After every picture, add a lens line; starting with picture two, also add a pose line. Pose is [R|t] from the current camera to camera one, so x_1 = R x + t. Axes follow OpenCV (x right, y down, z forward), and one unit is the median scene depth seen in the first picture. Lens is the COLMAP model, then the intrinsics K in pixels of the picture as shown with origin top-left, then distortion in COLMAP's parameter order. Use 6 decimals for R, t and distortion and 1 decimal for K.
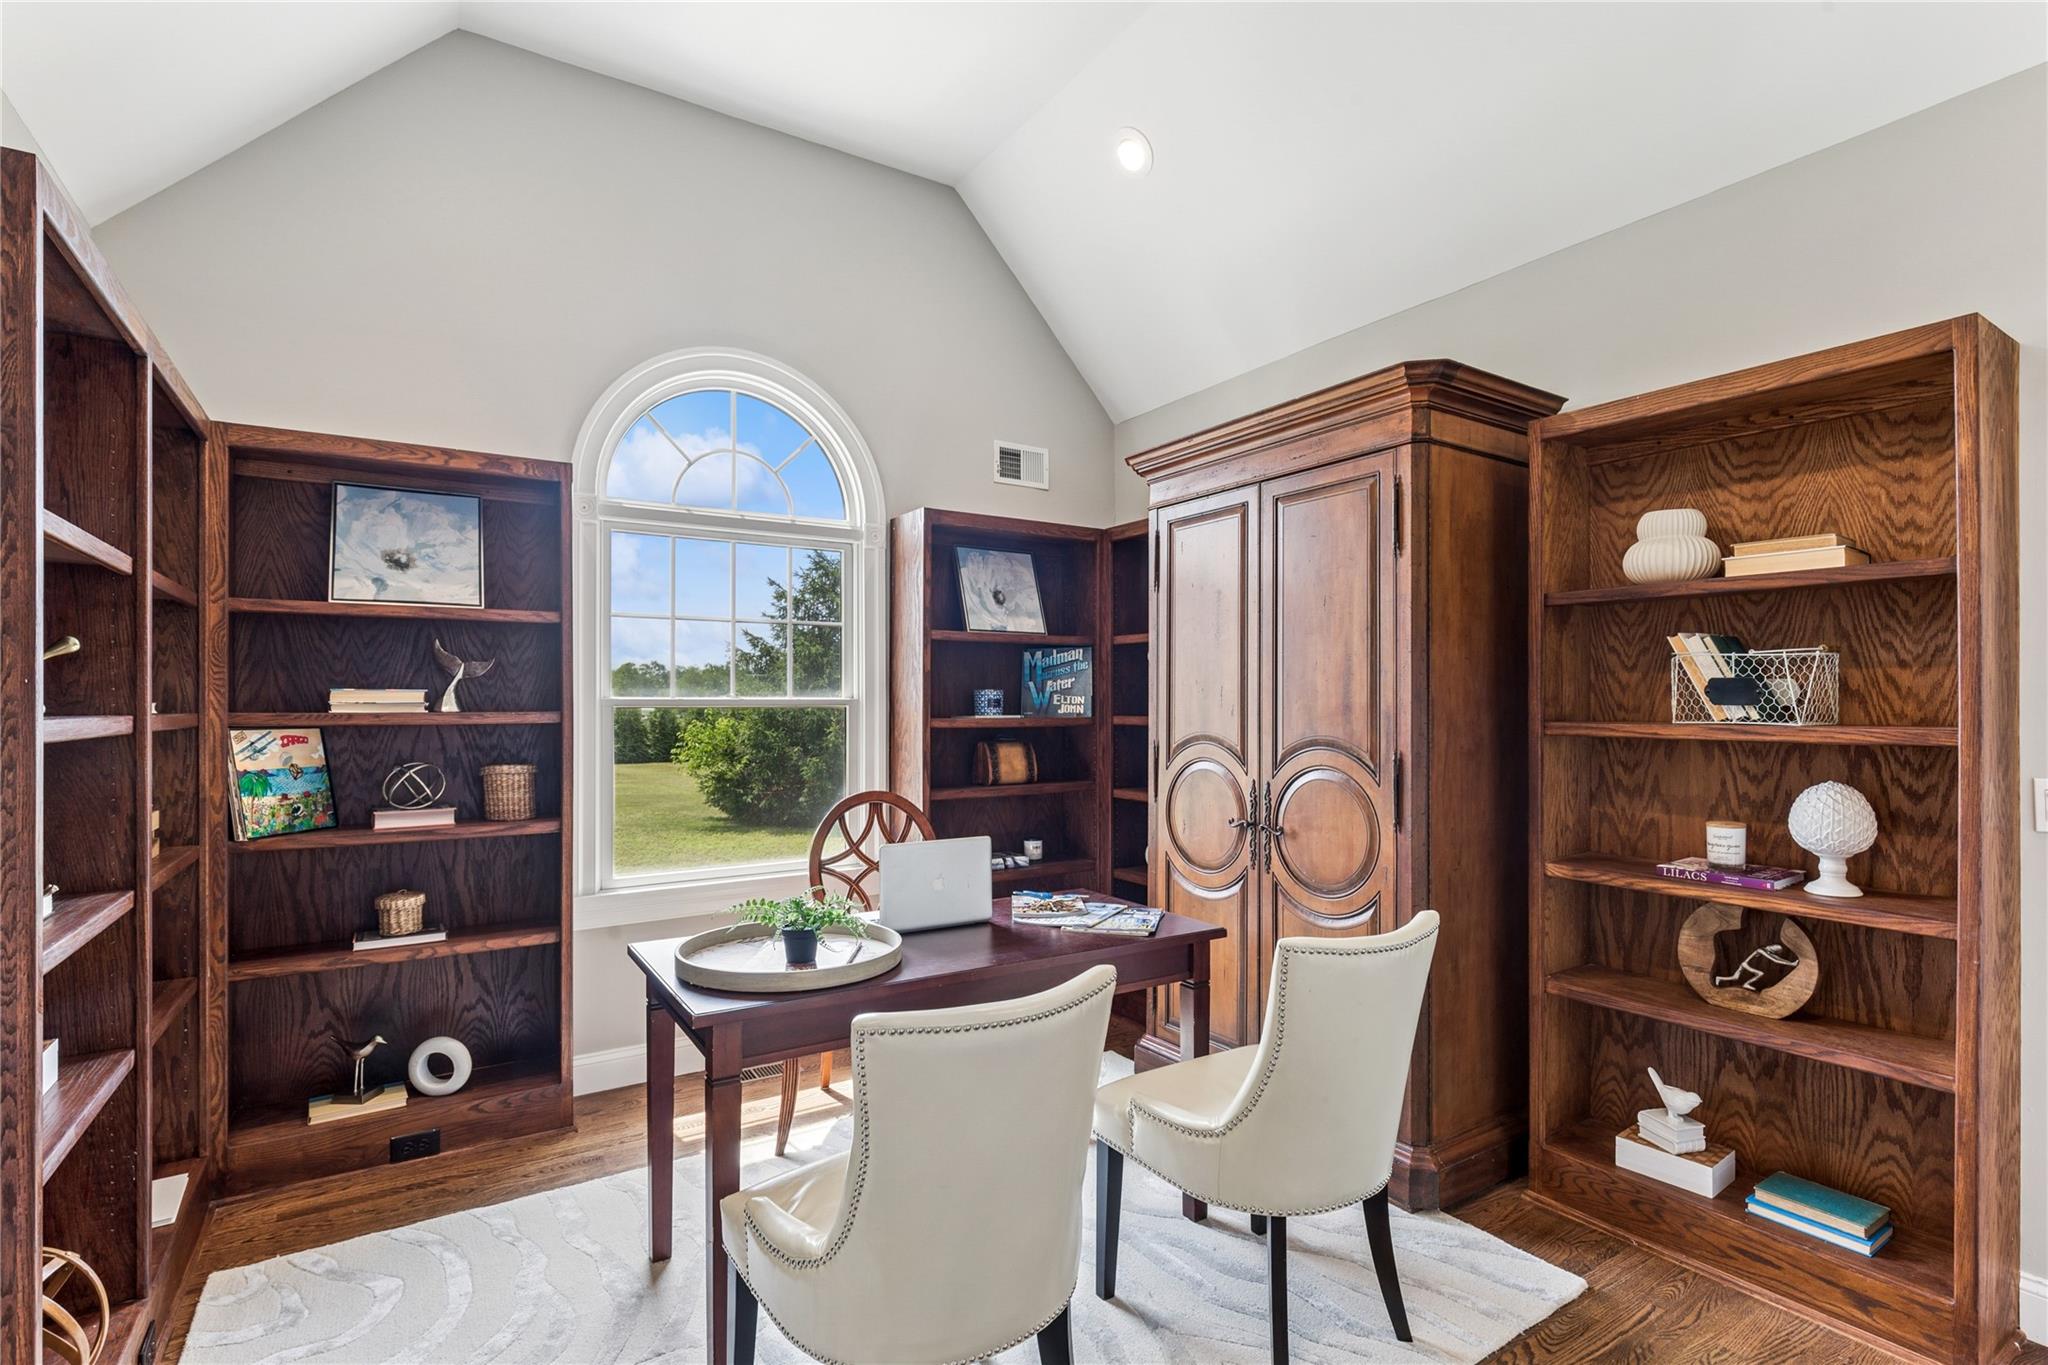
lens RADIAL K [[970.2, 0, 1027.4], [0, 970.2, 695.6], [0, 0, 1]] dist [-0.002163, 0.000001]
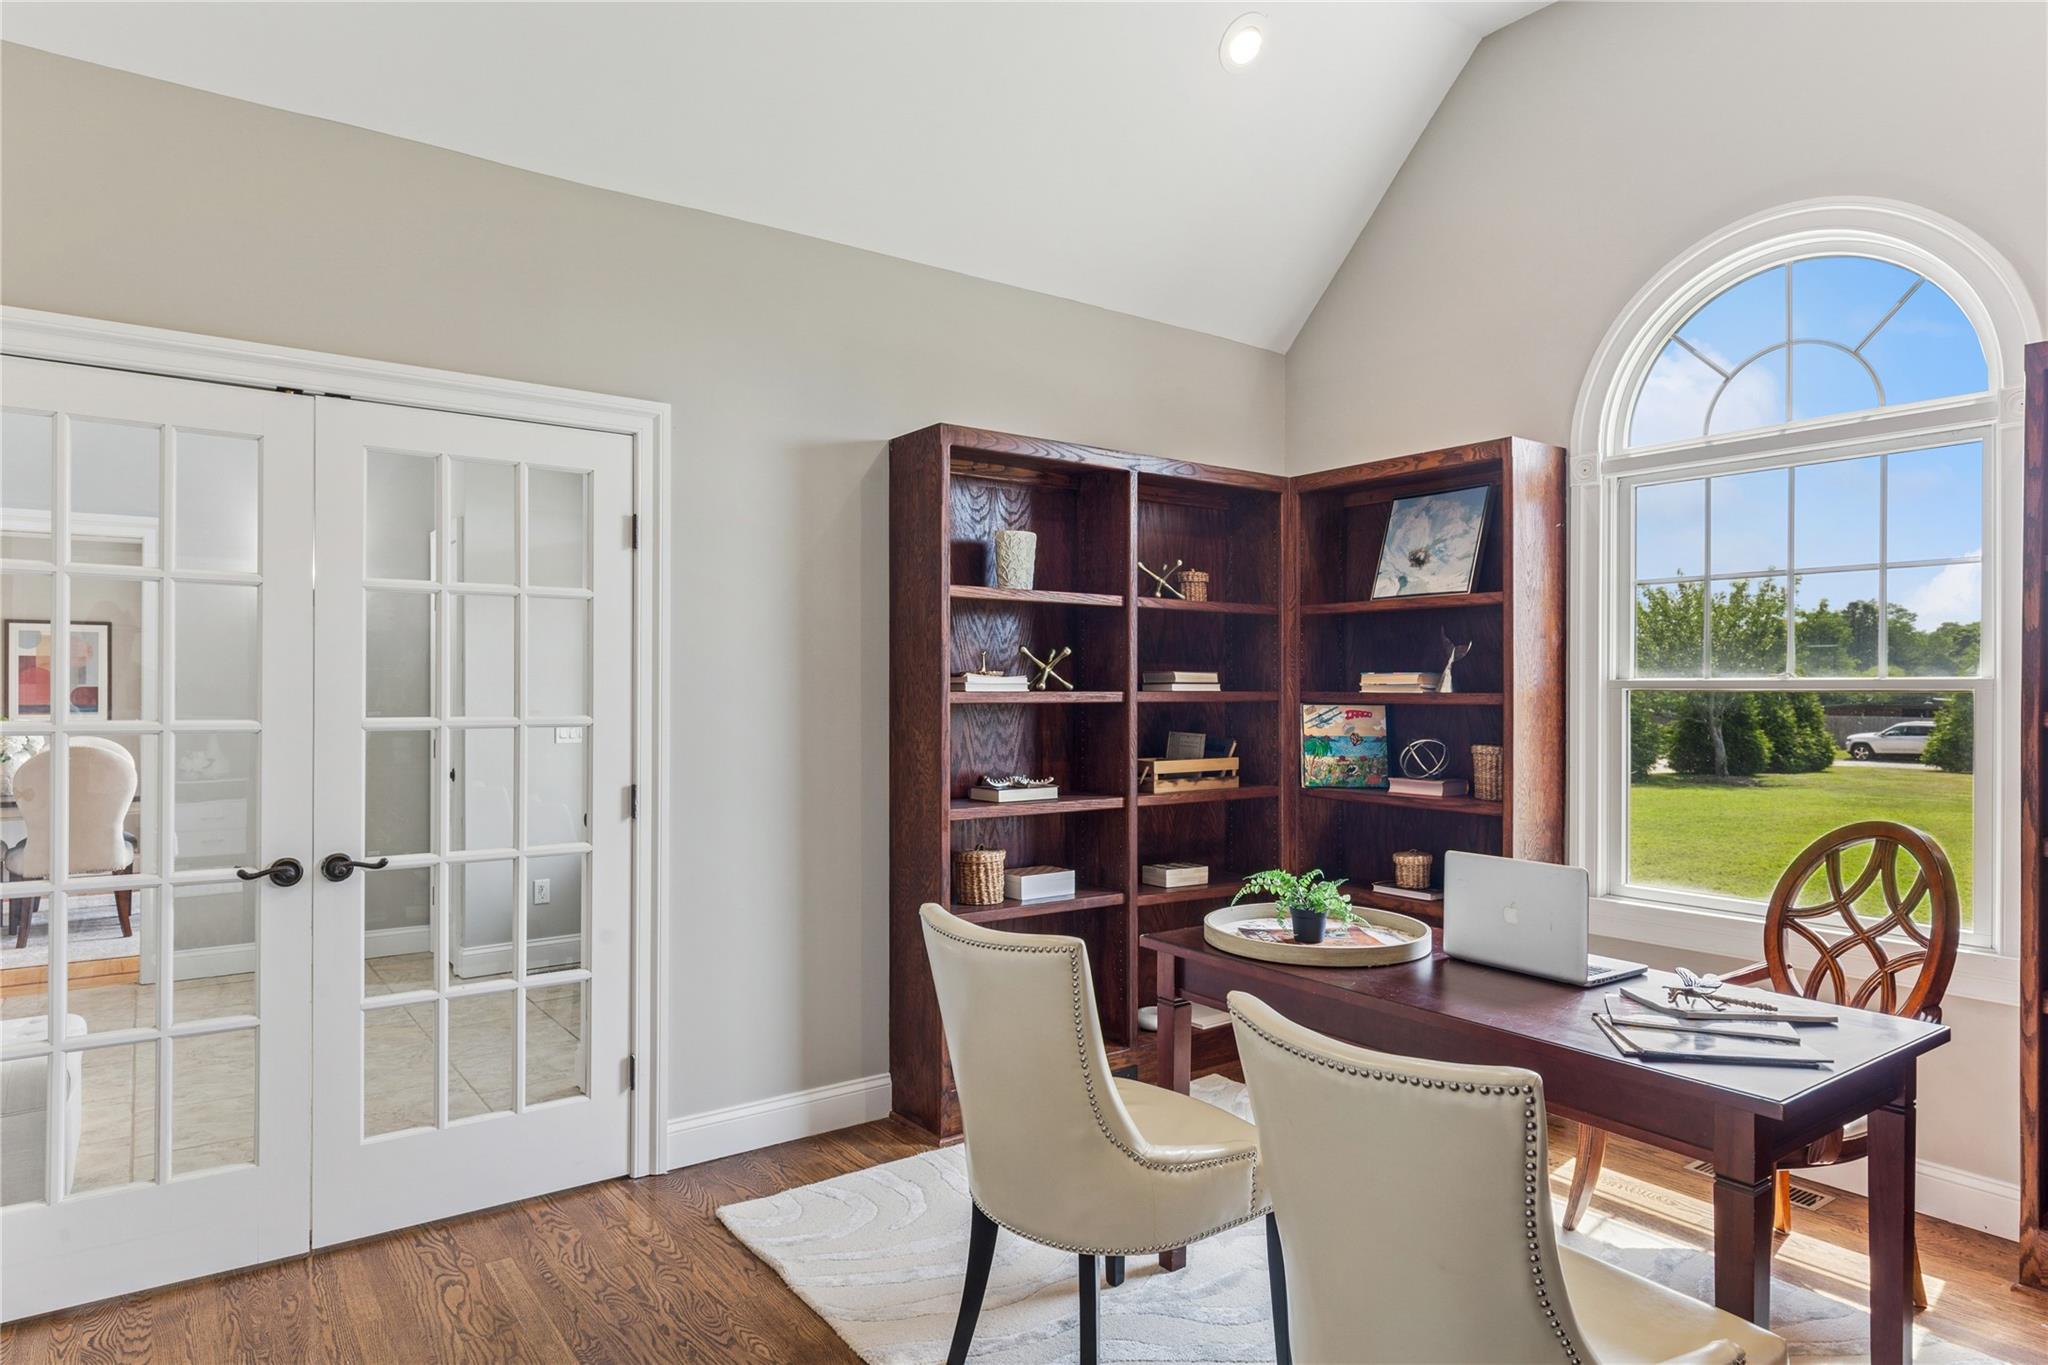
lens RADIAL K [[1185.1, 0, 1018.6], [0, 1185.1, 681.2], [0, 0, 1]] dist [0.004435, 0.000258]
pose [[0.059117, -0.003189, -0.998246, 0.717249], [0.005197, 0.999982, -0.002887, 0.005374], [0.998238, -0.005018, 0.059132, 0.462724]]
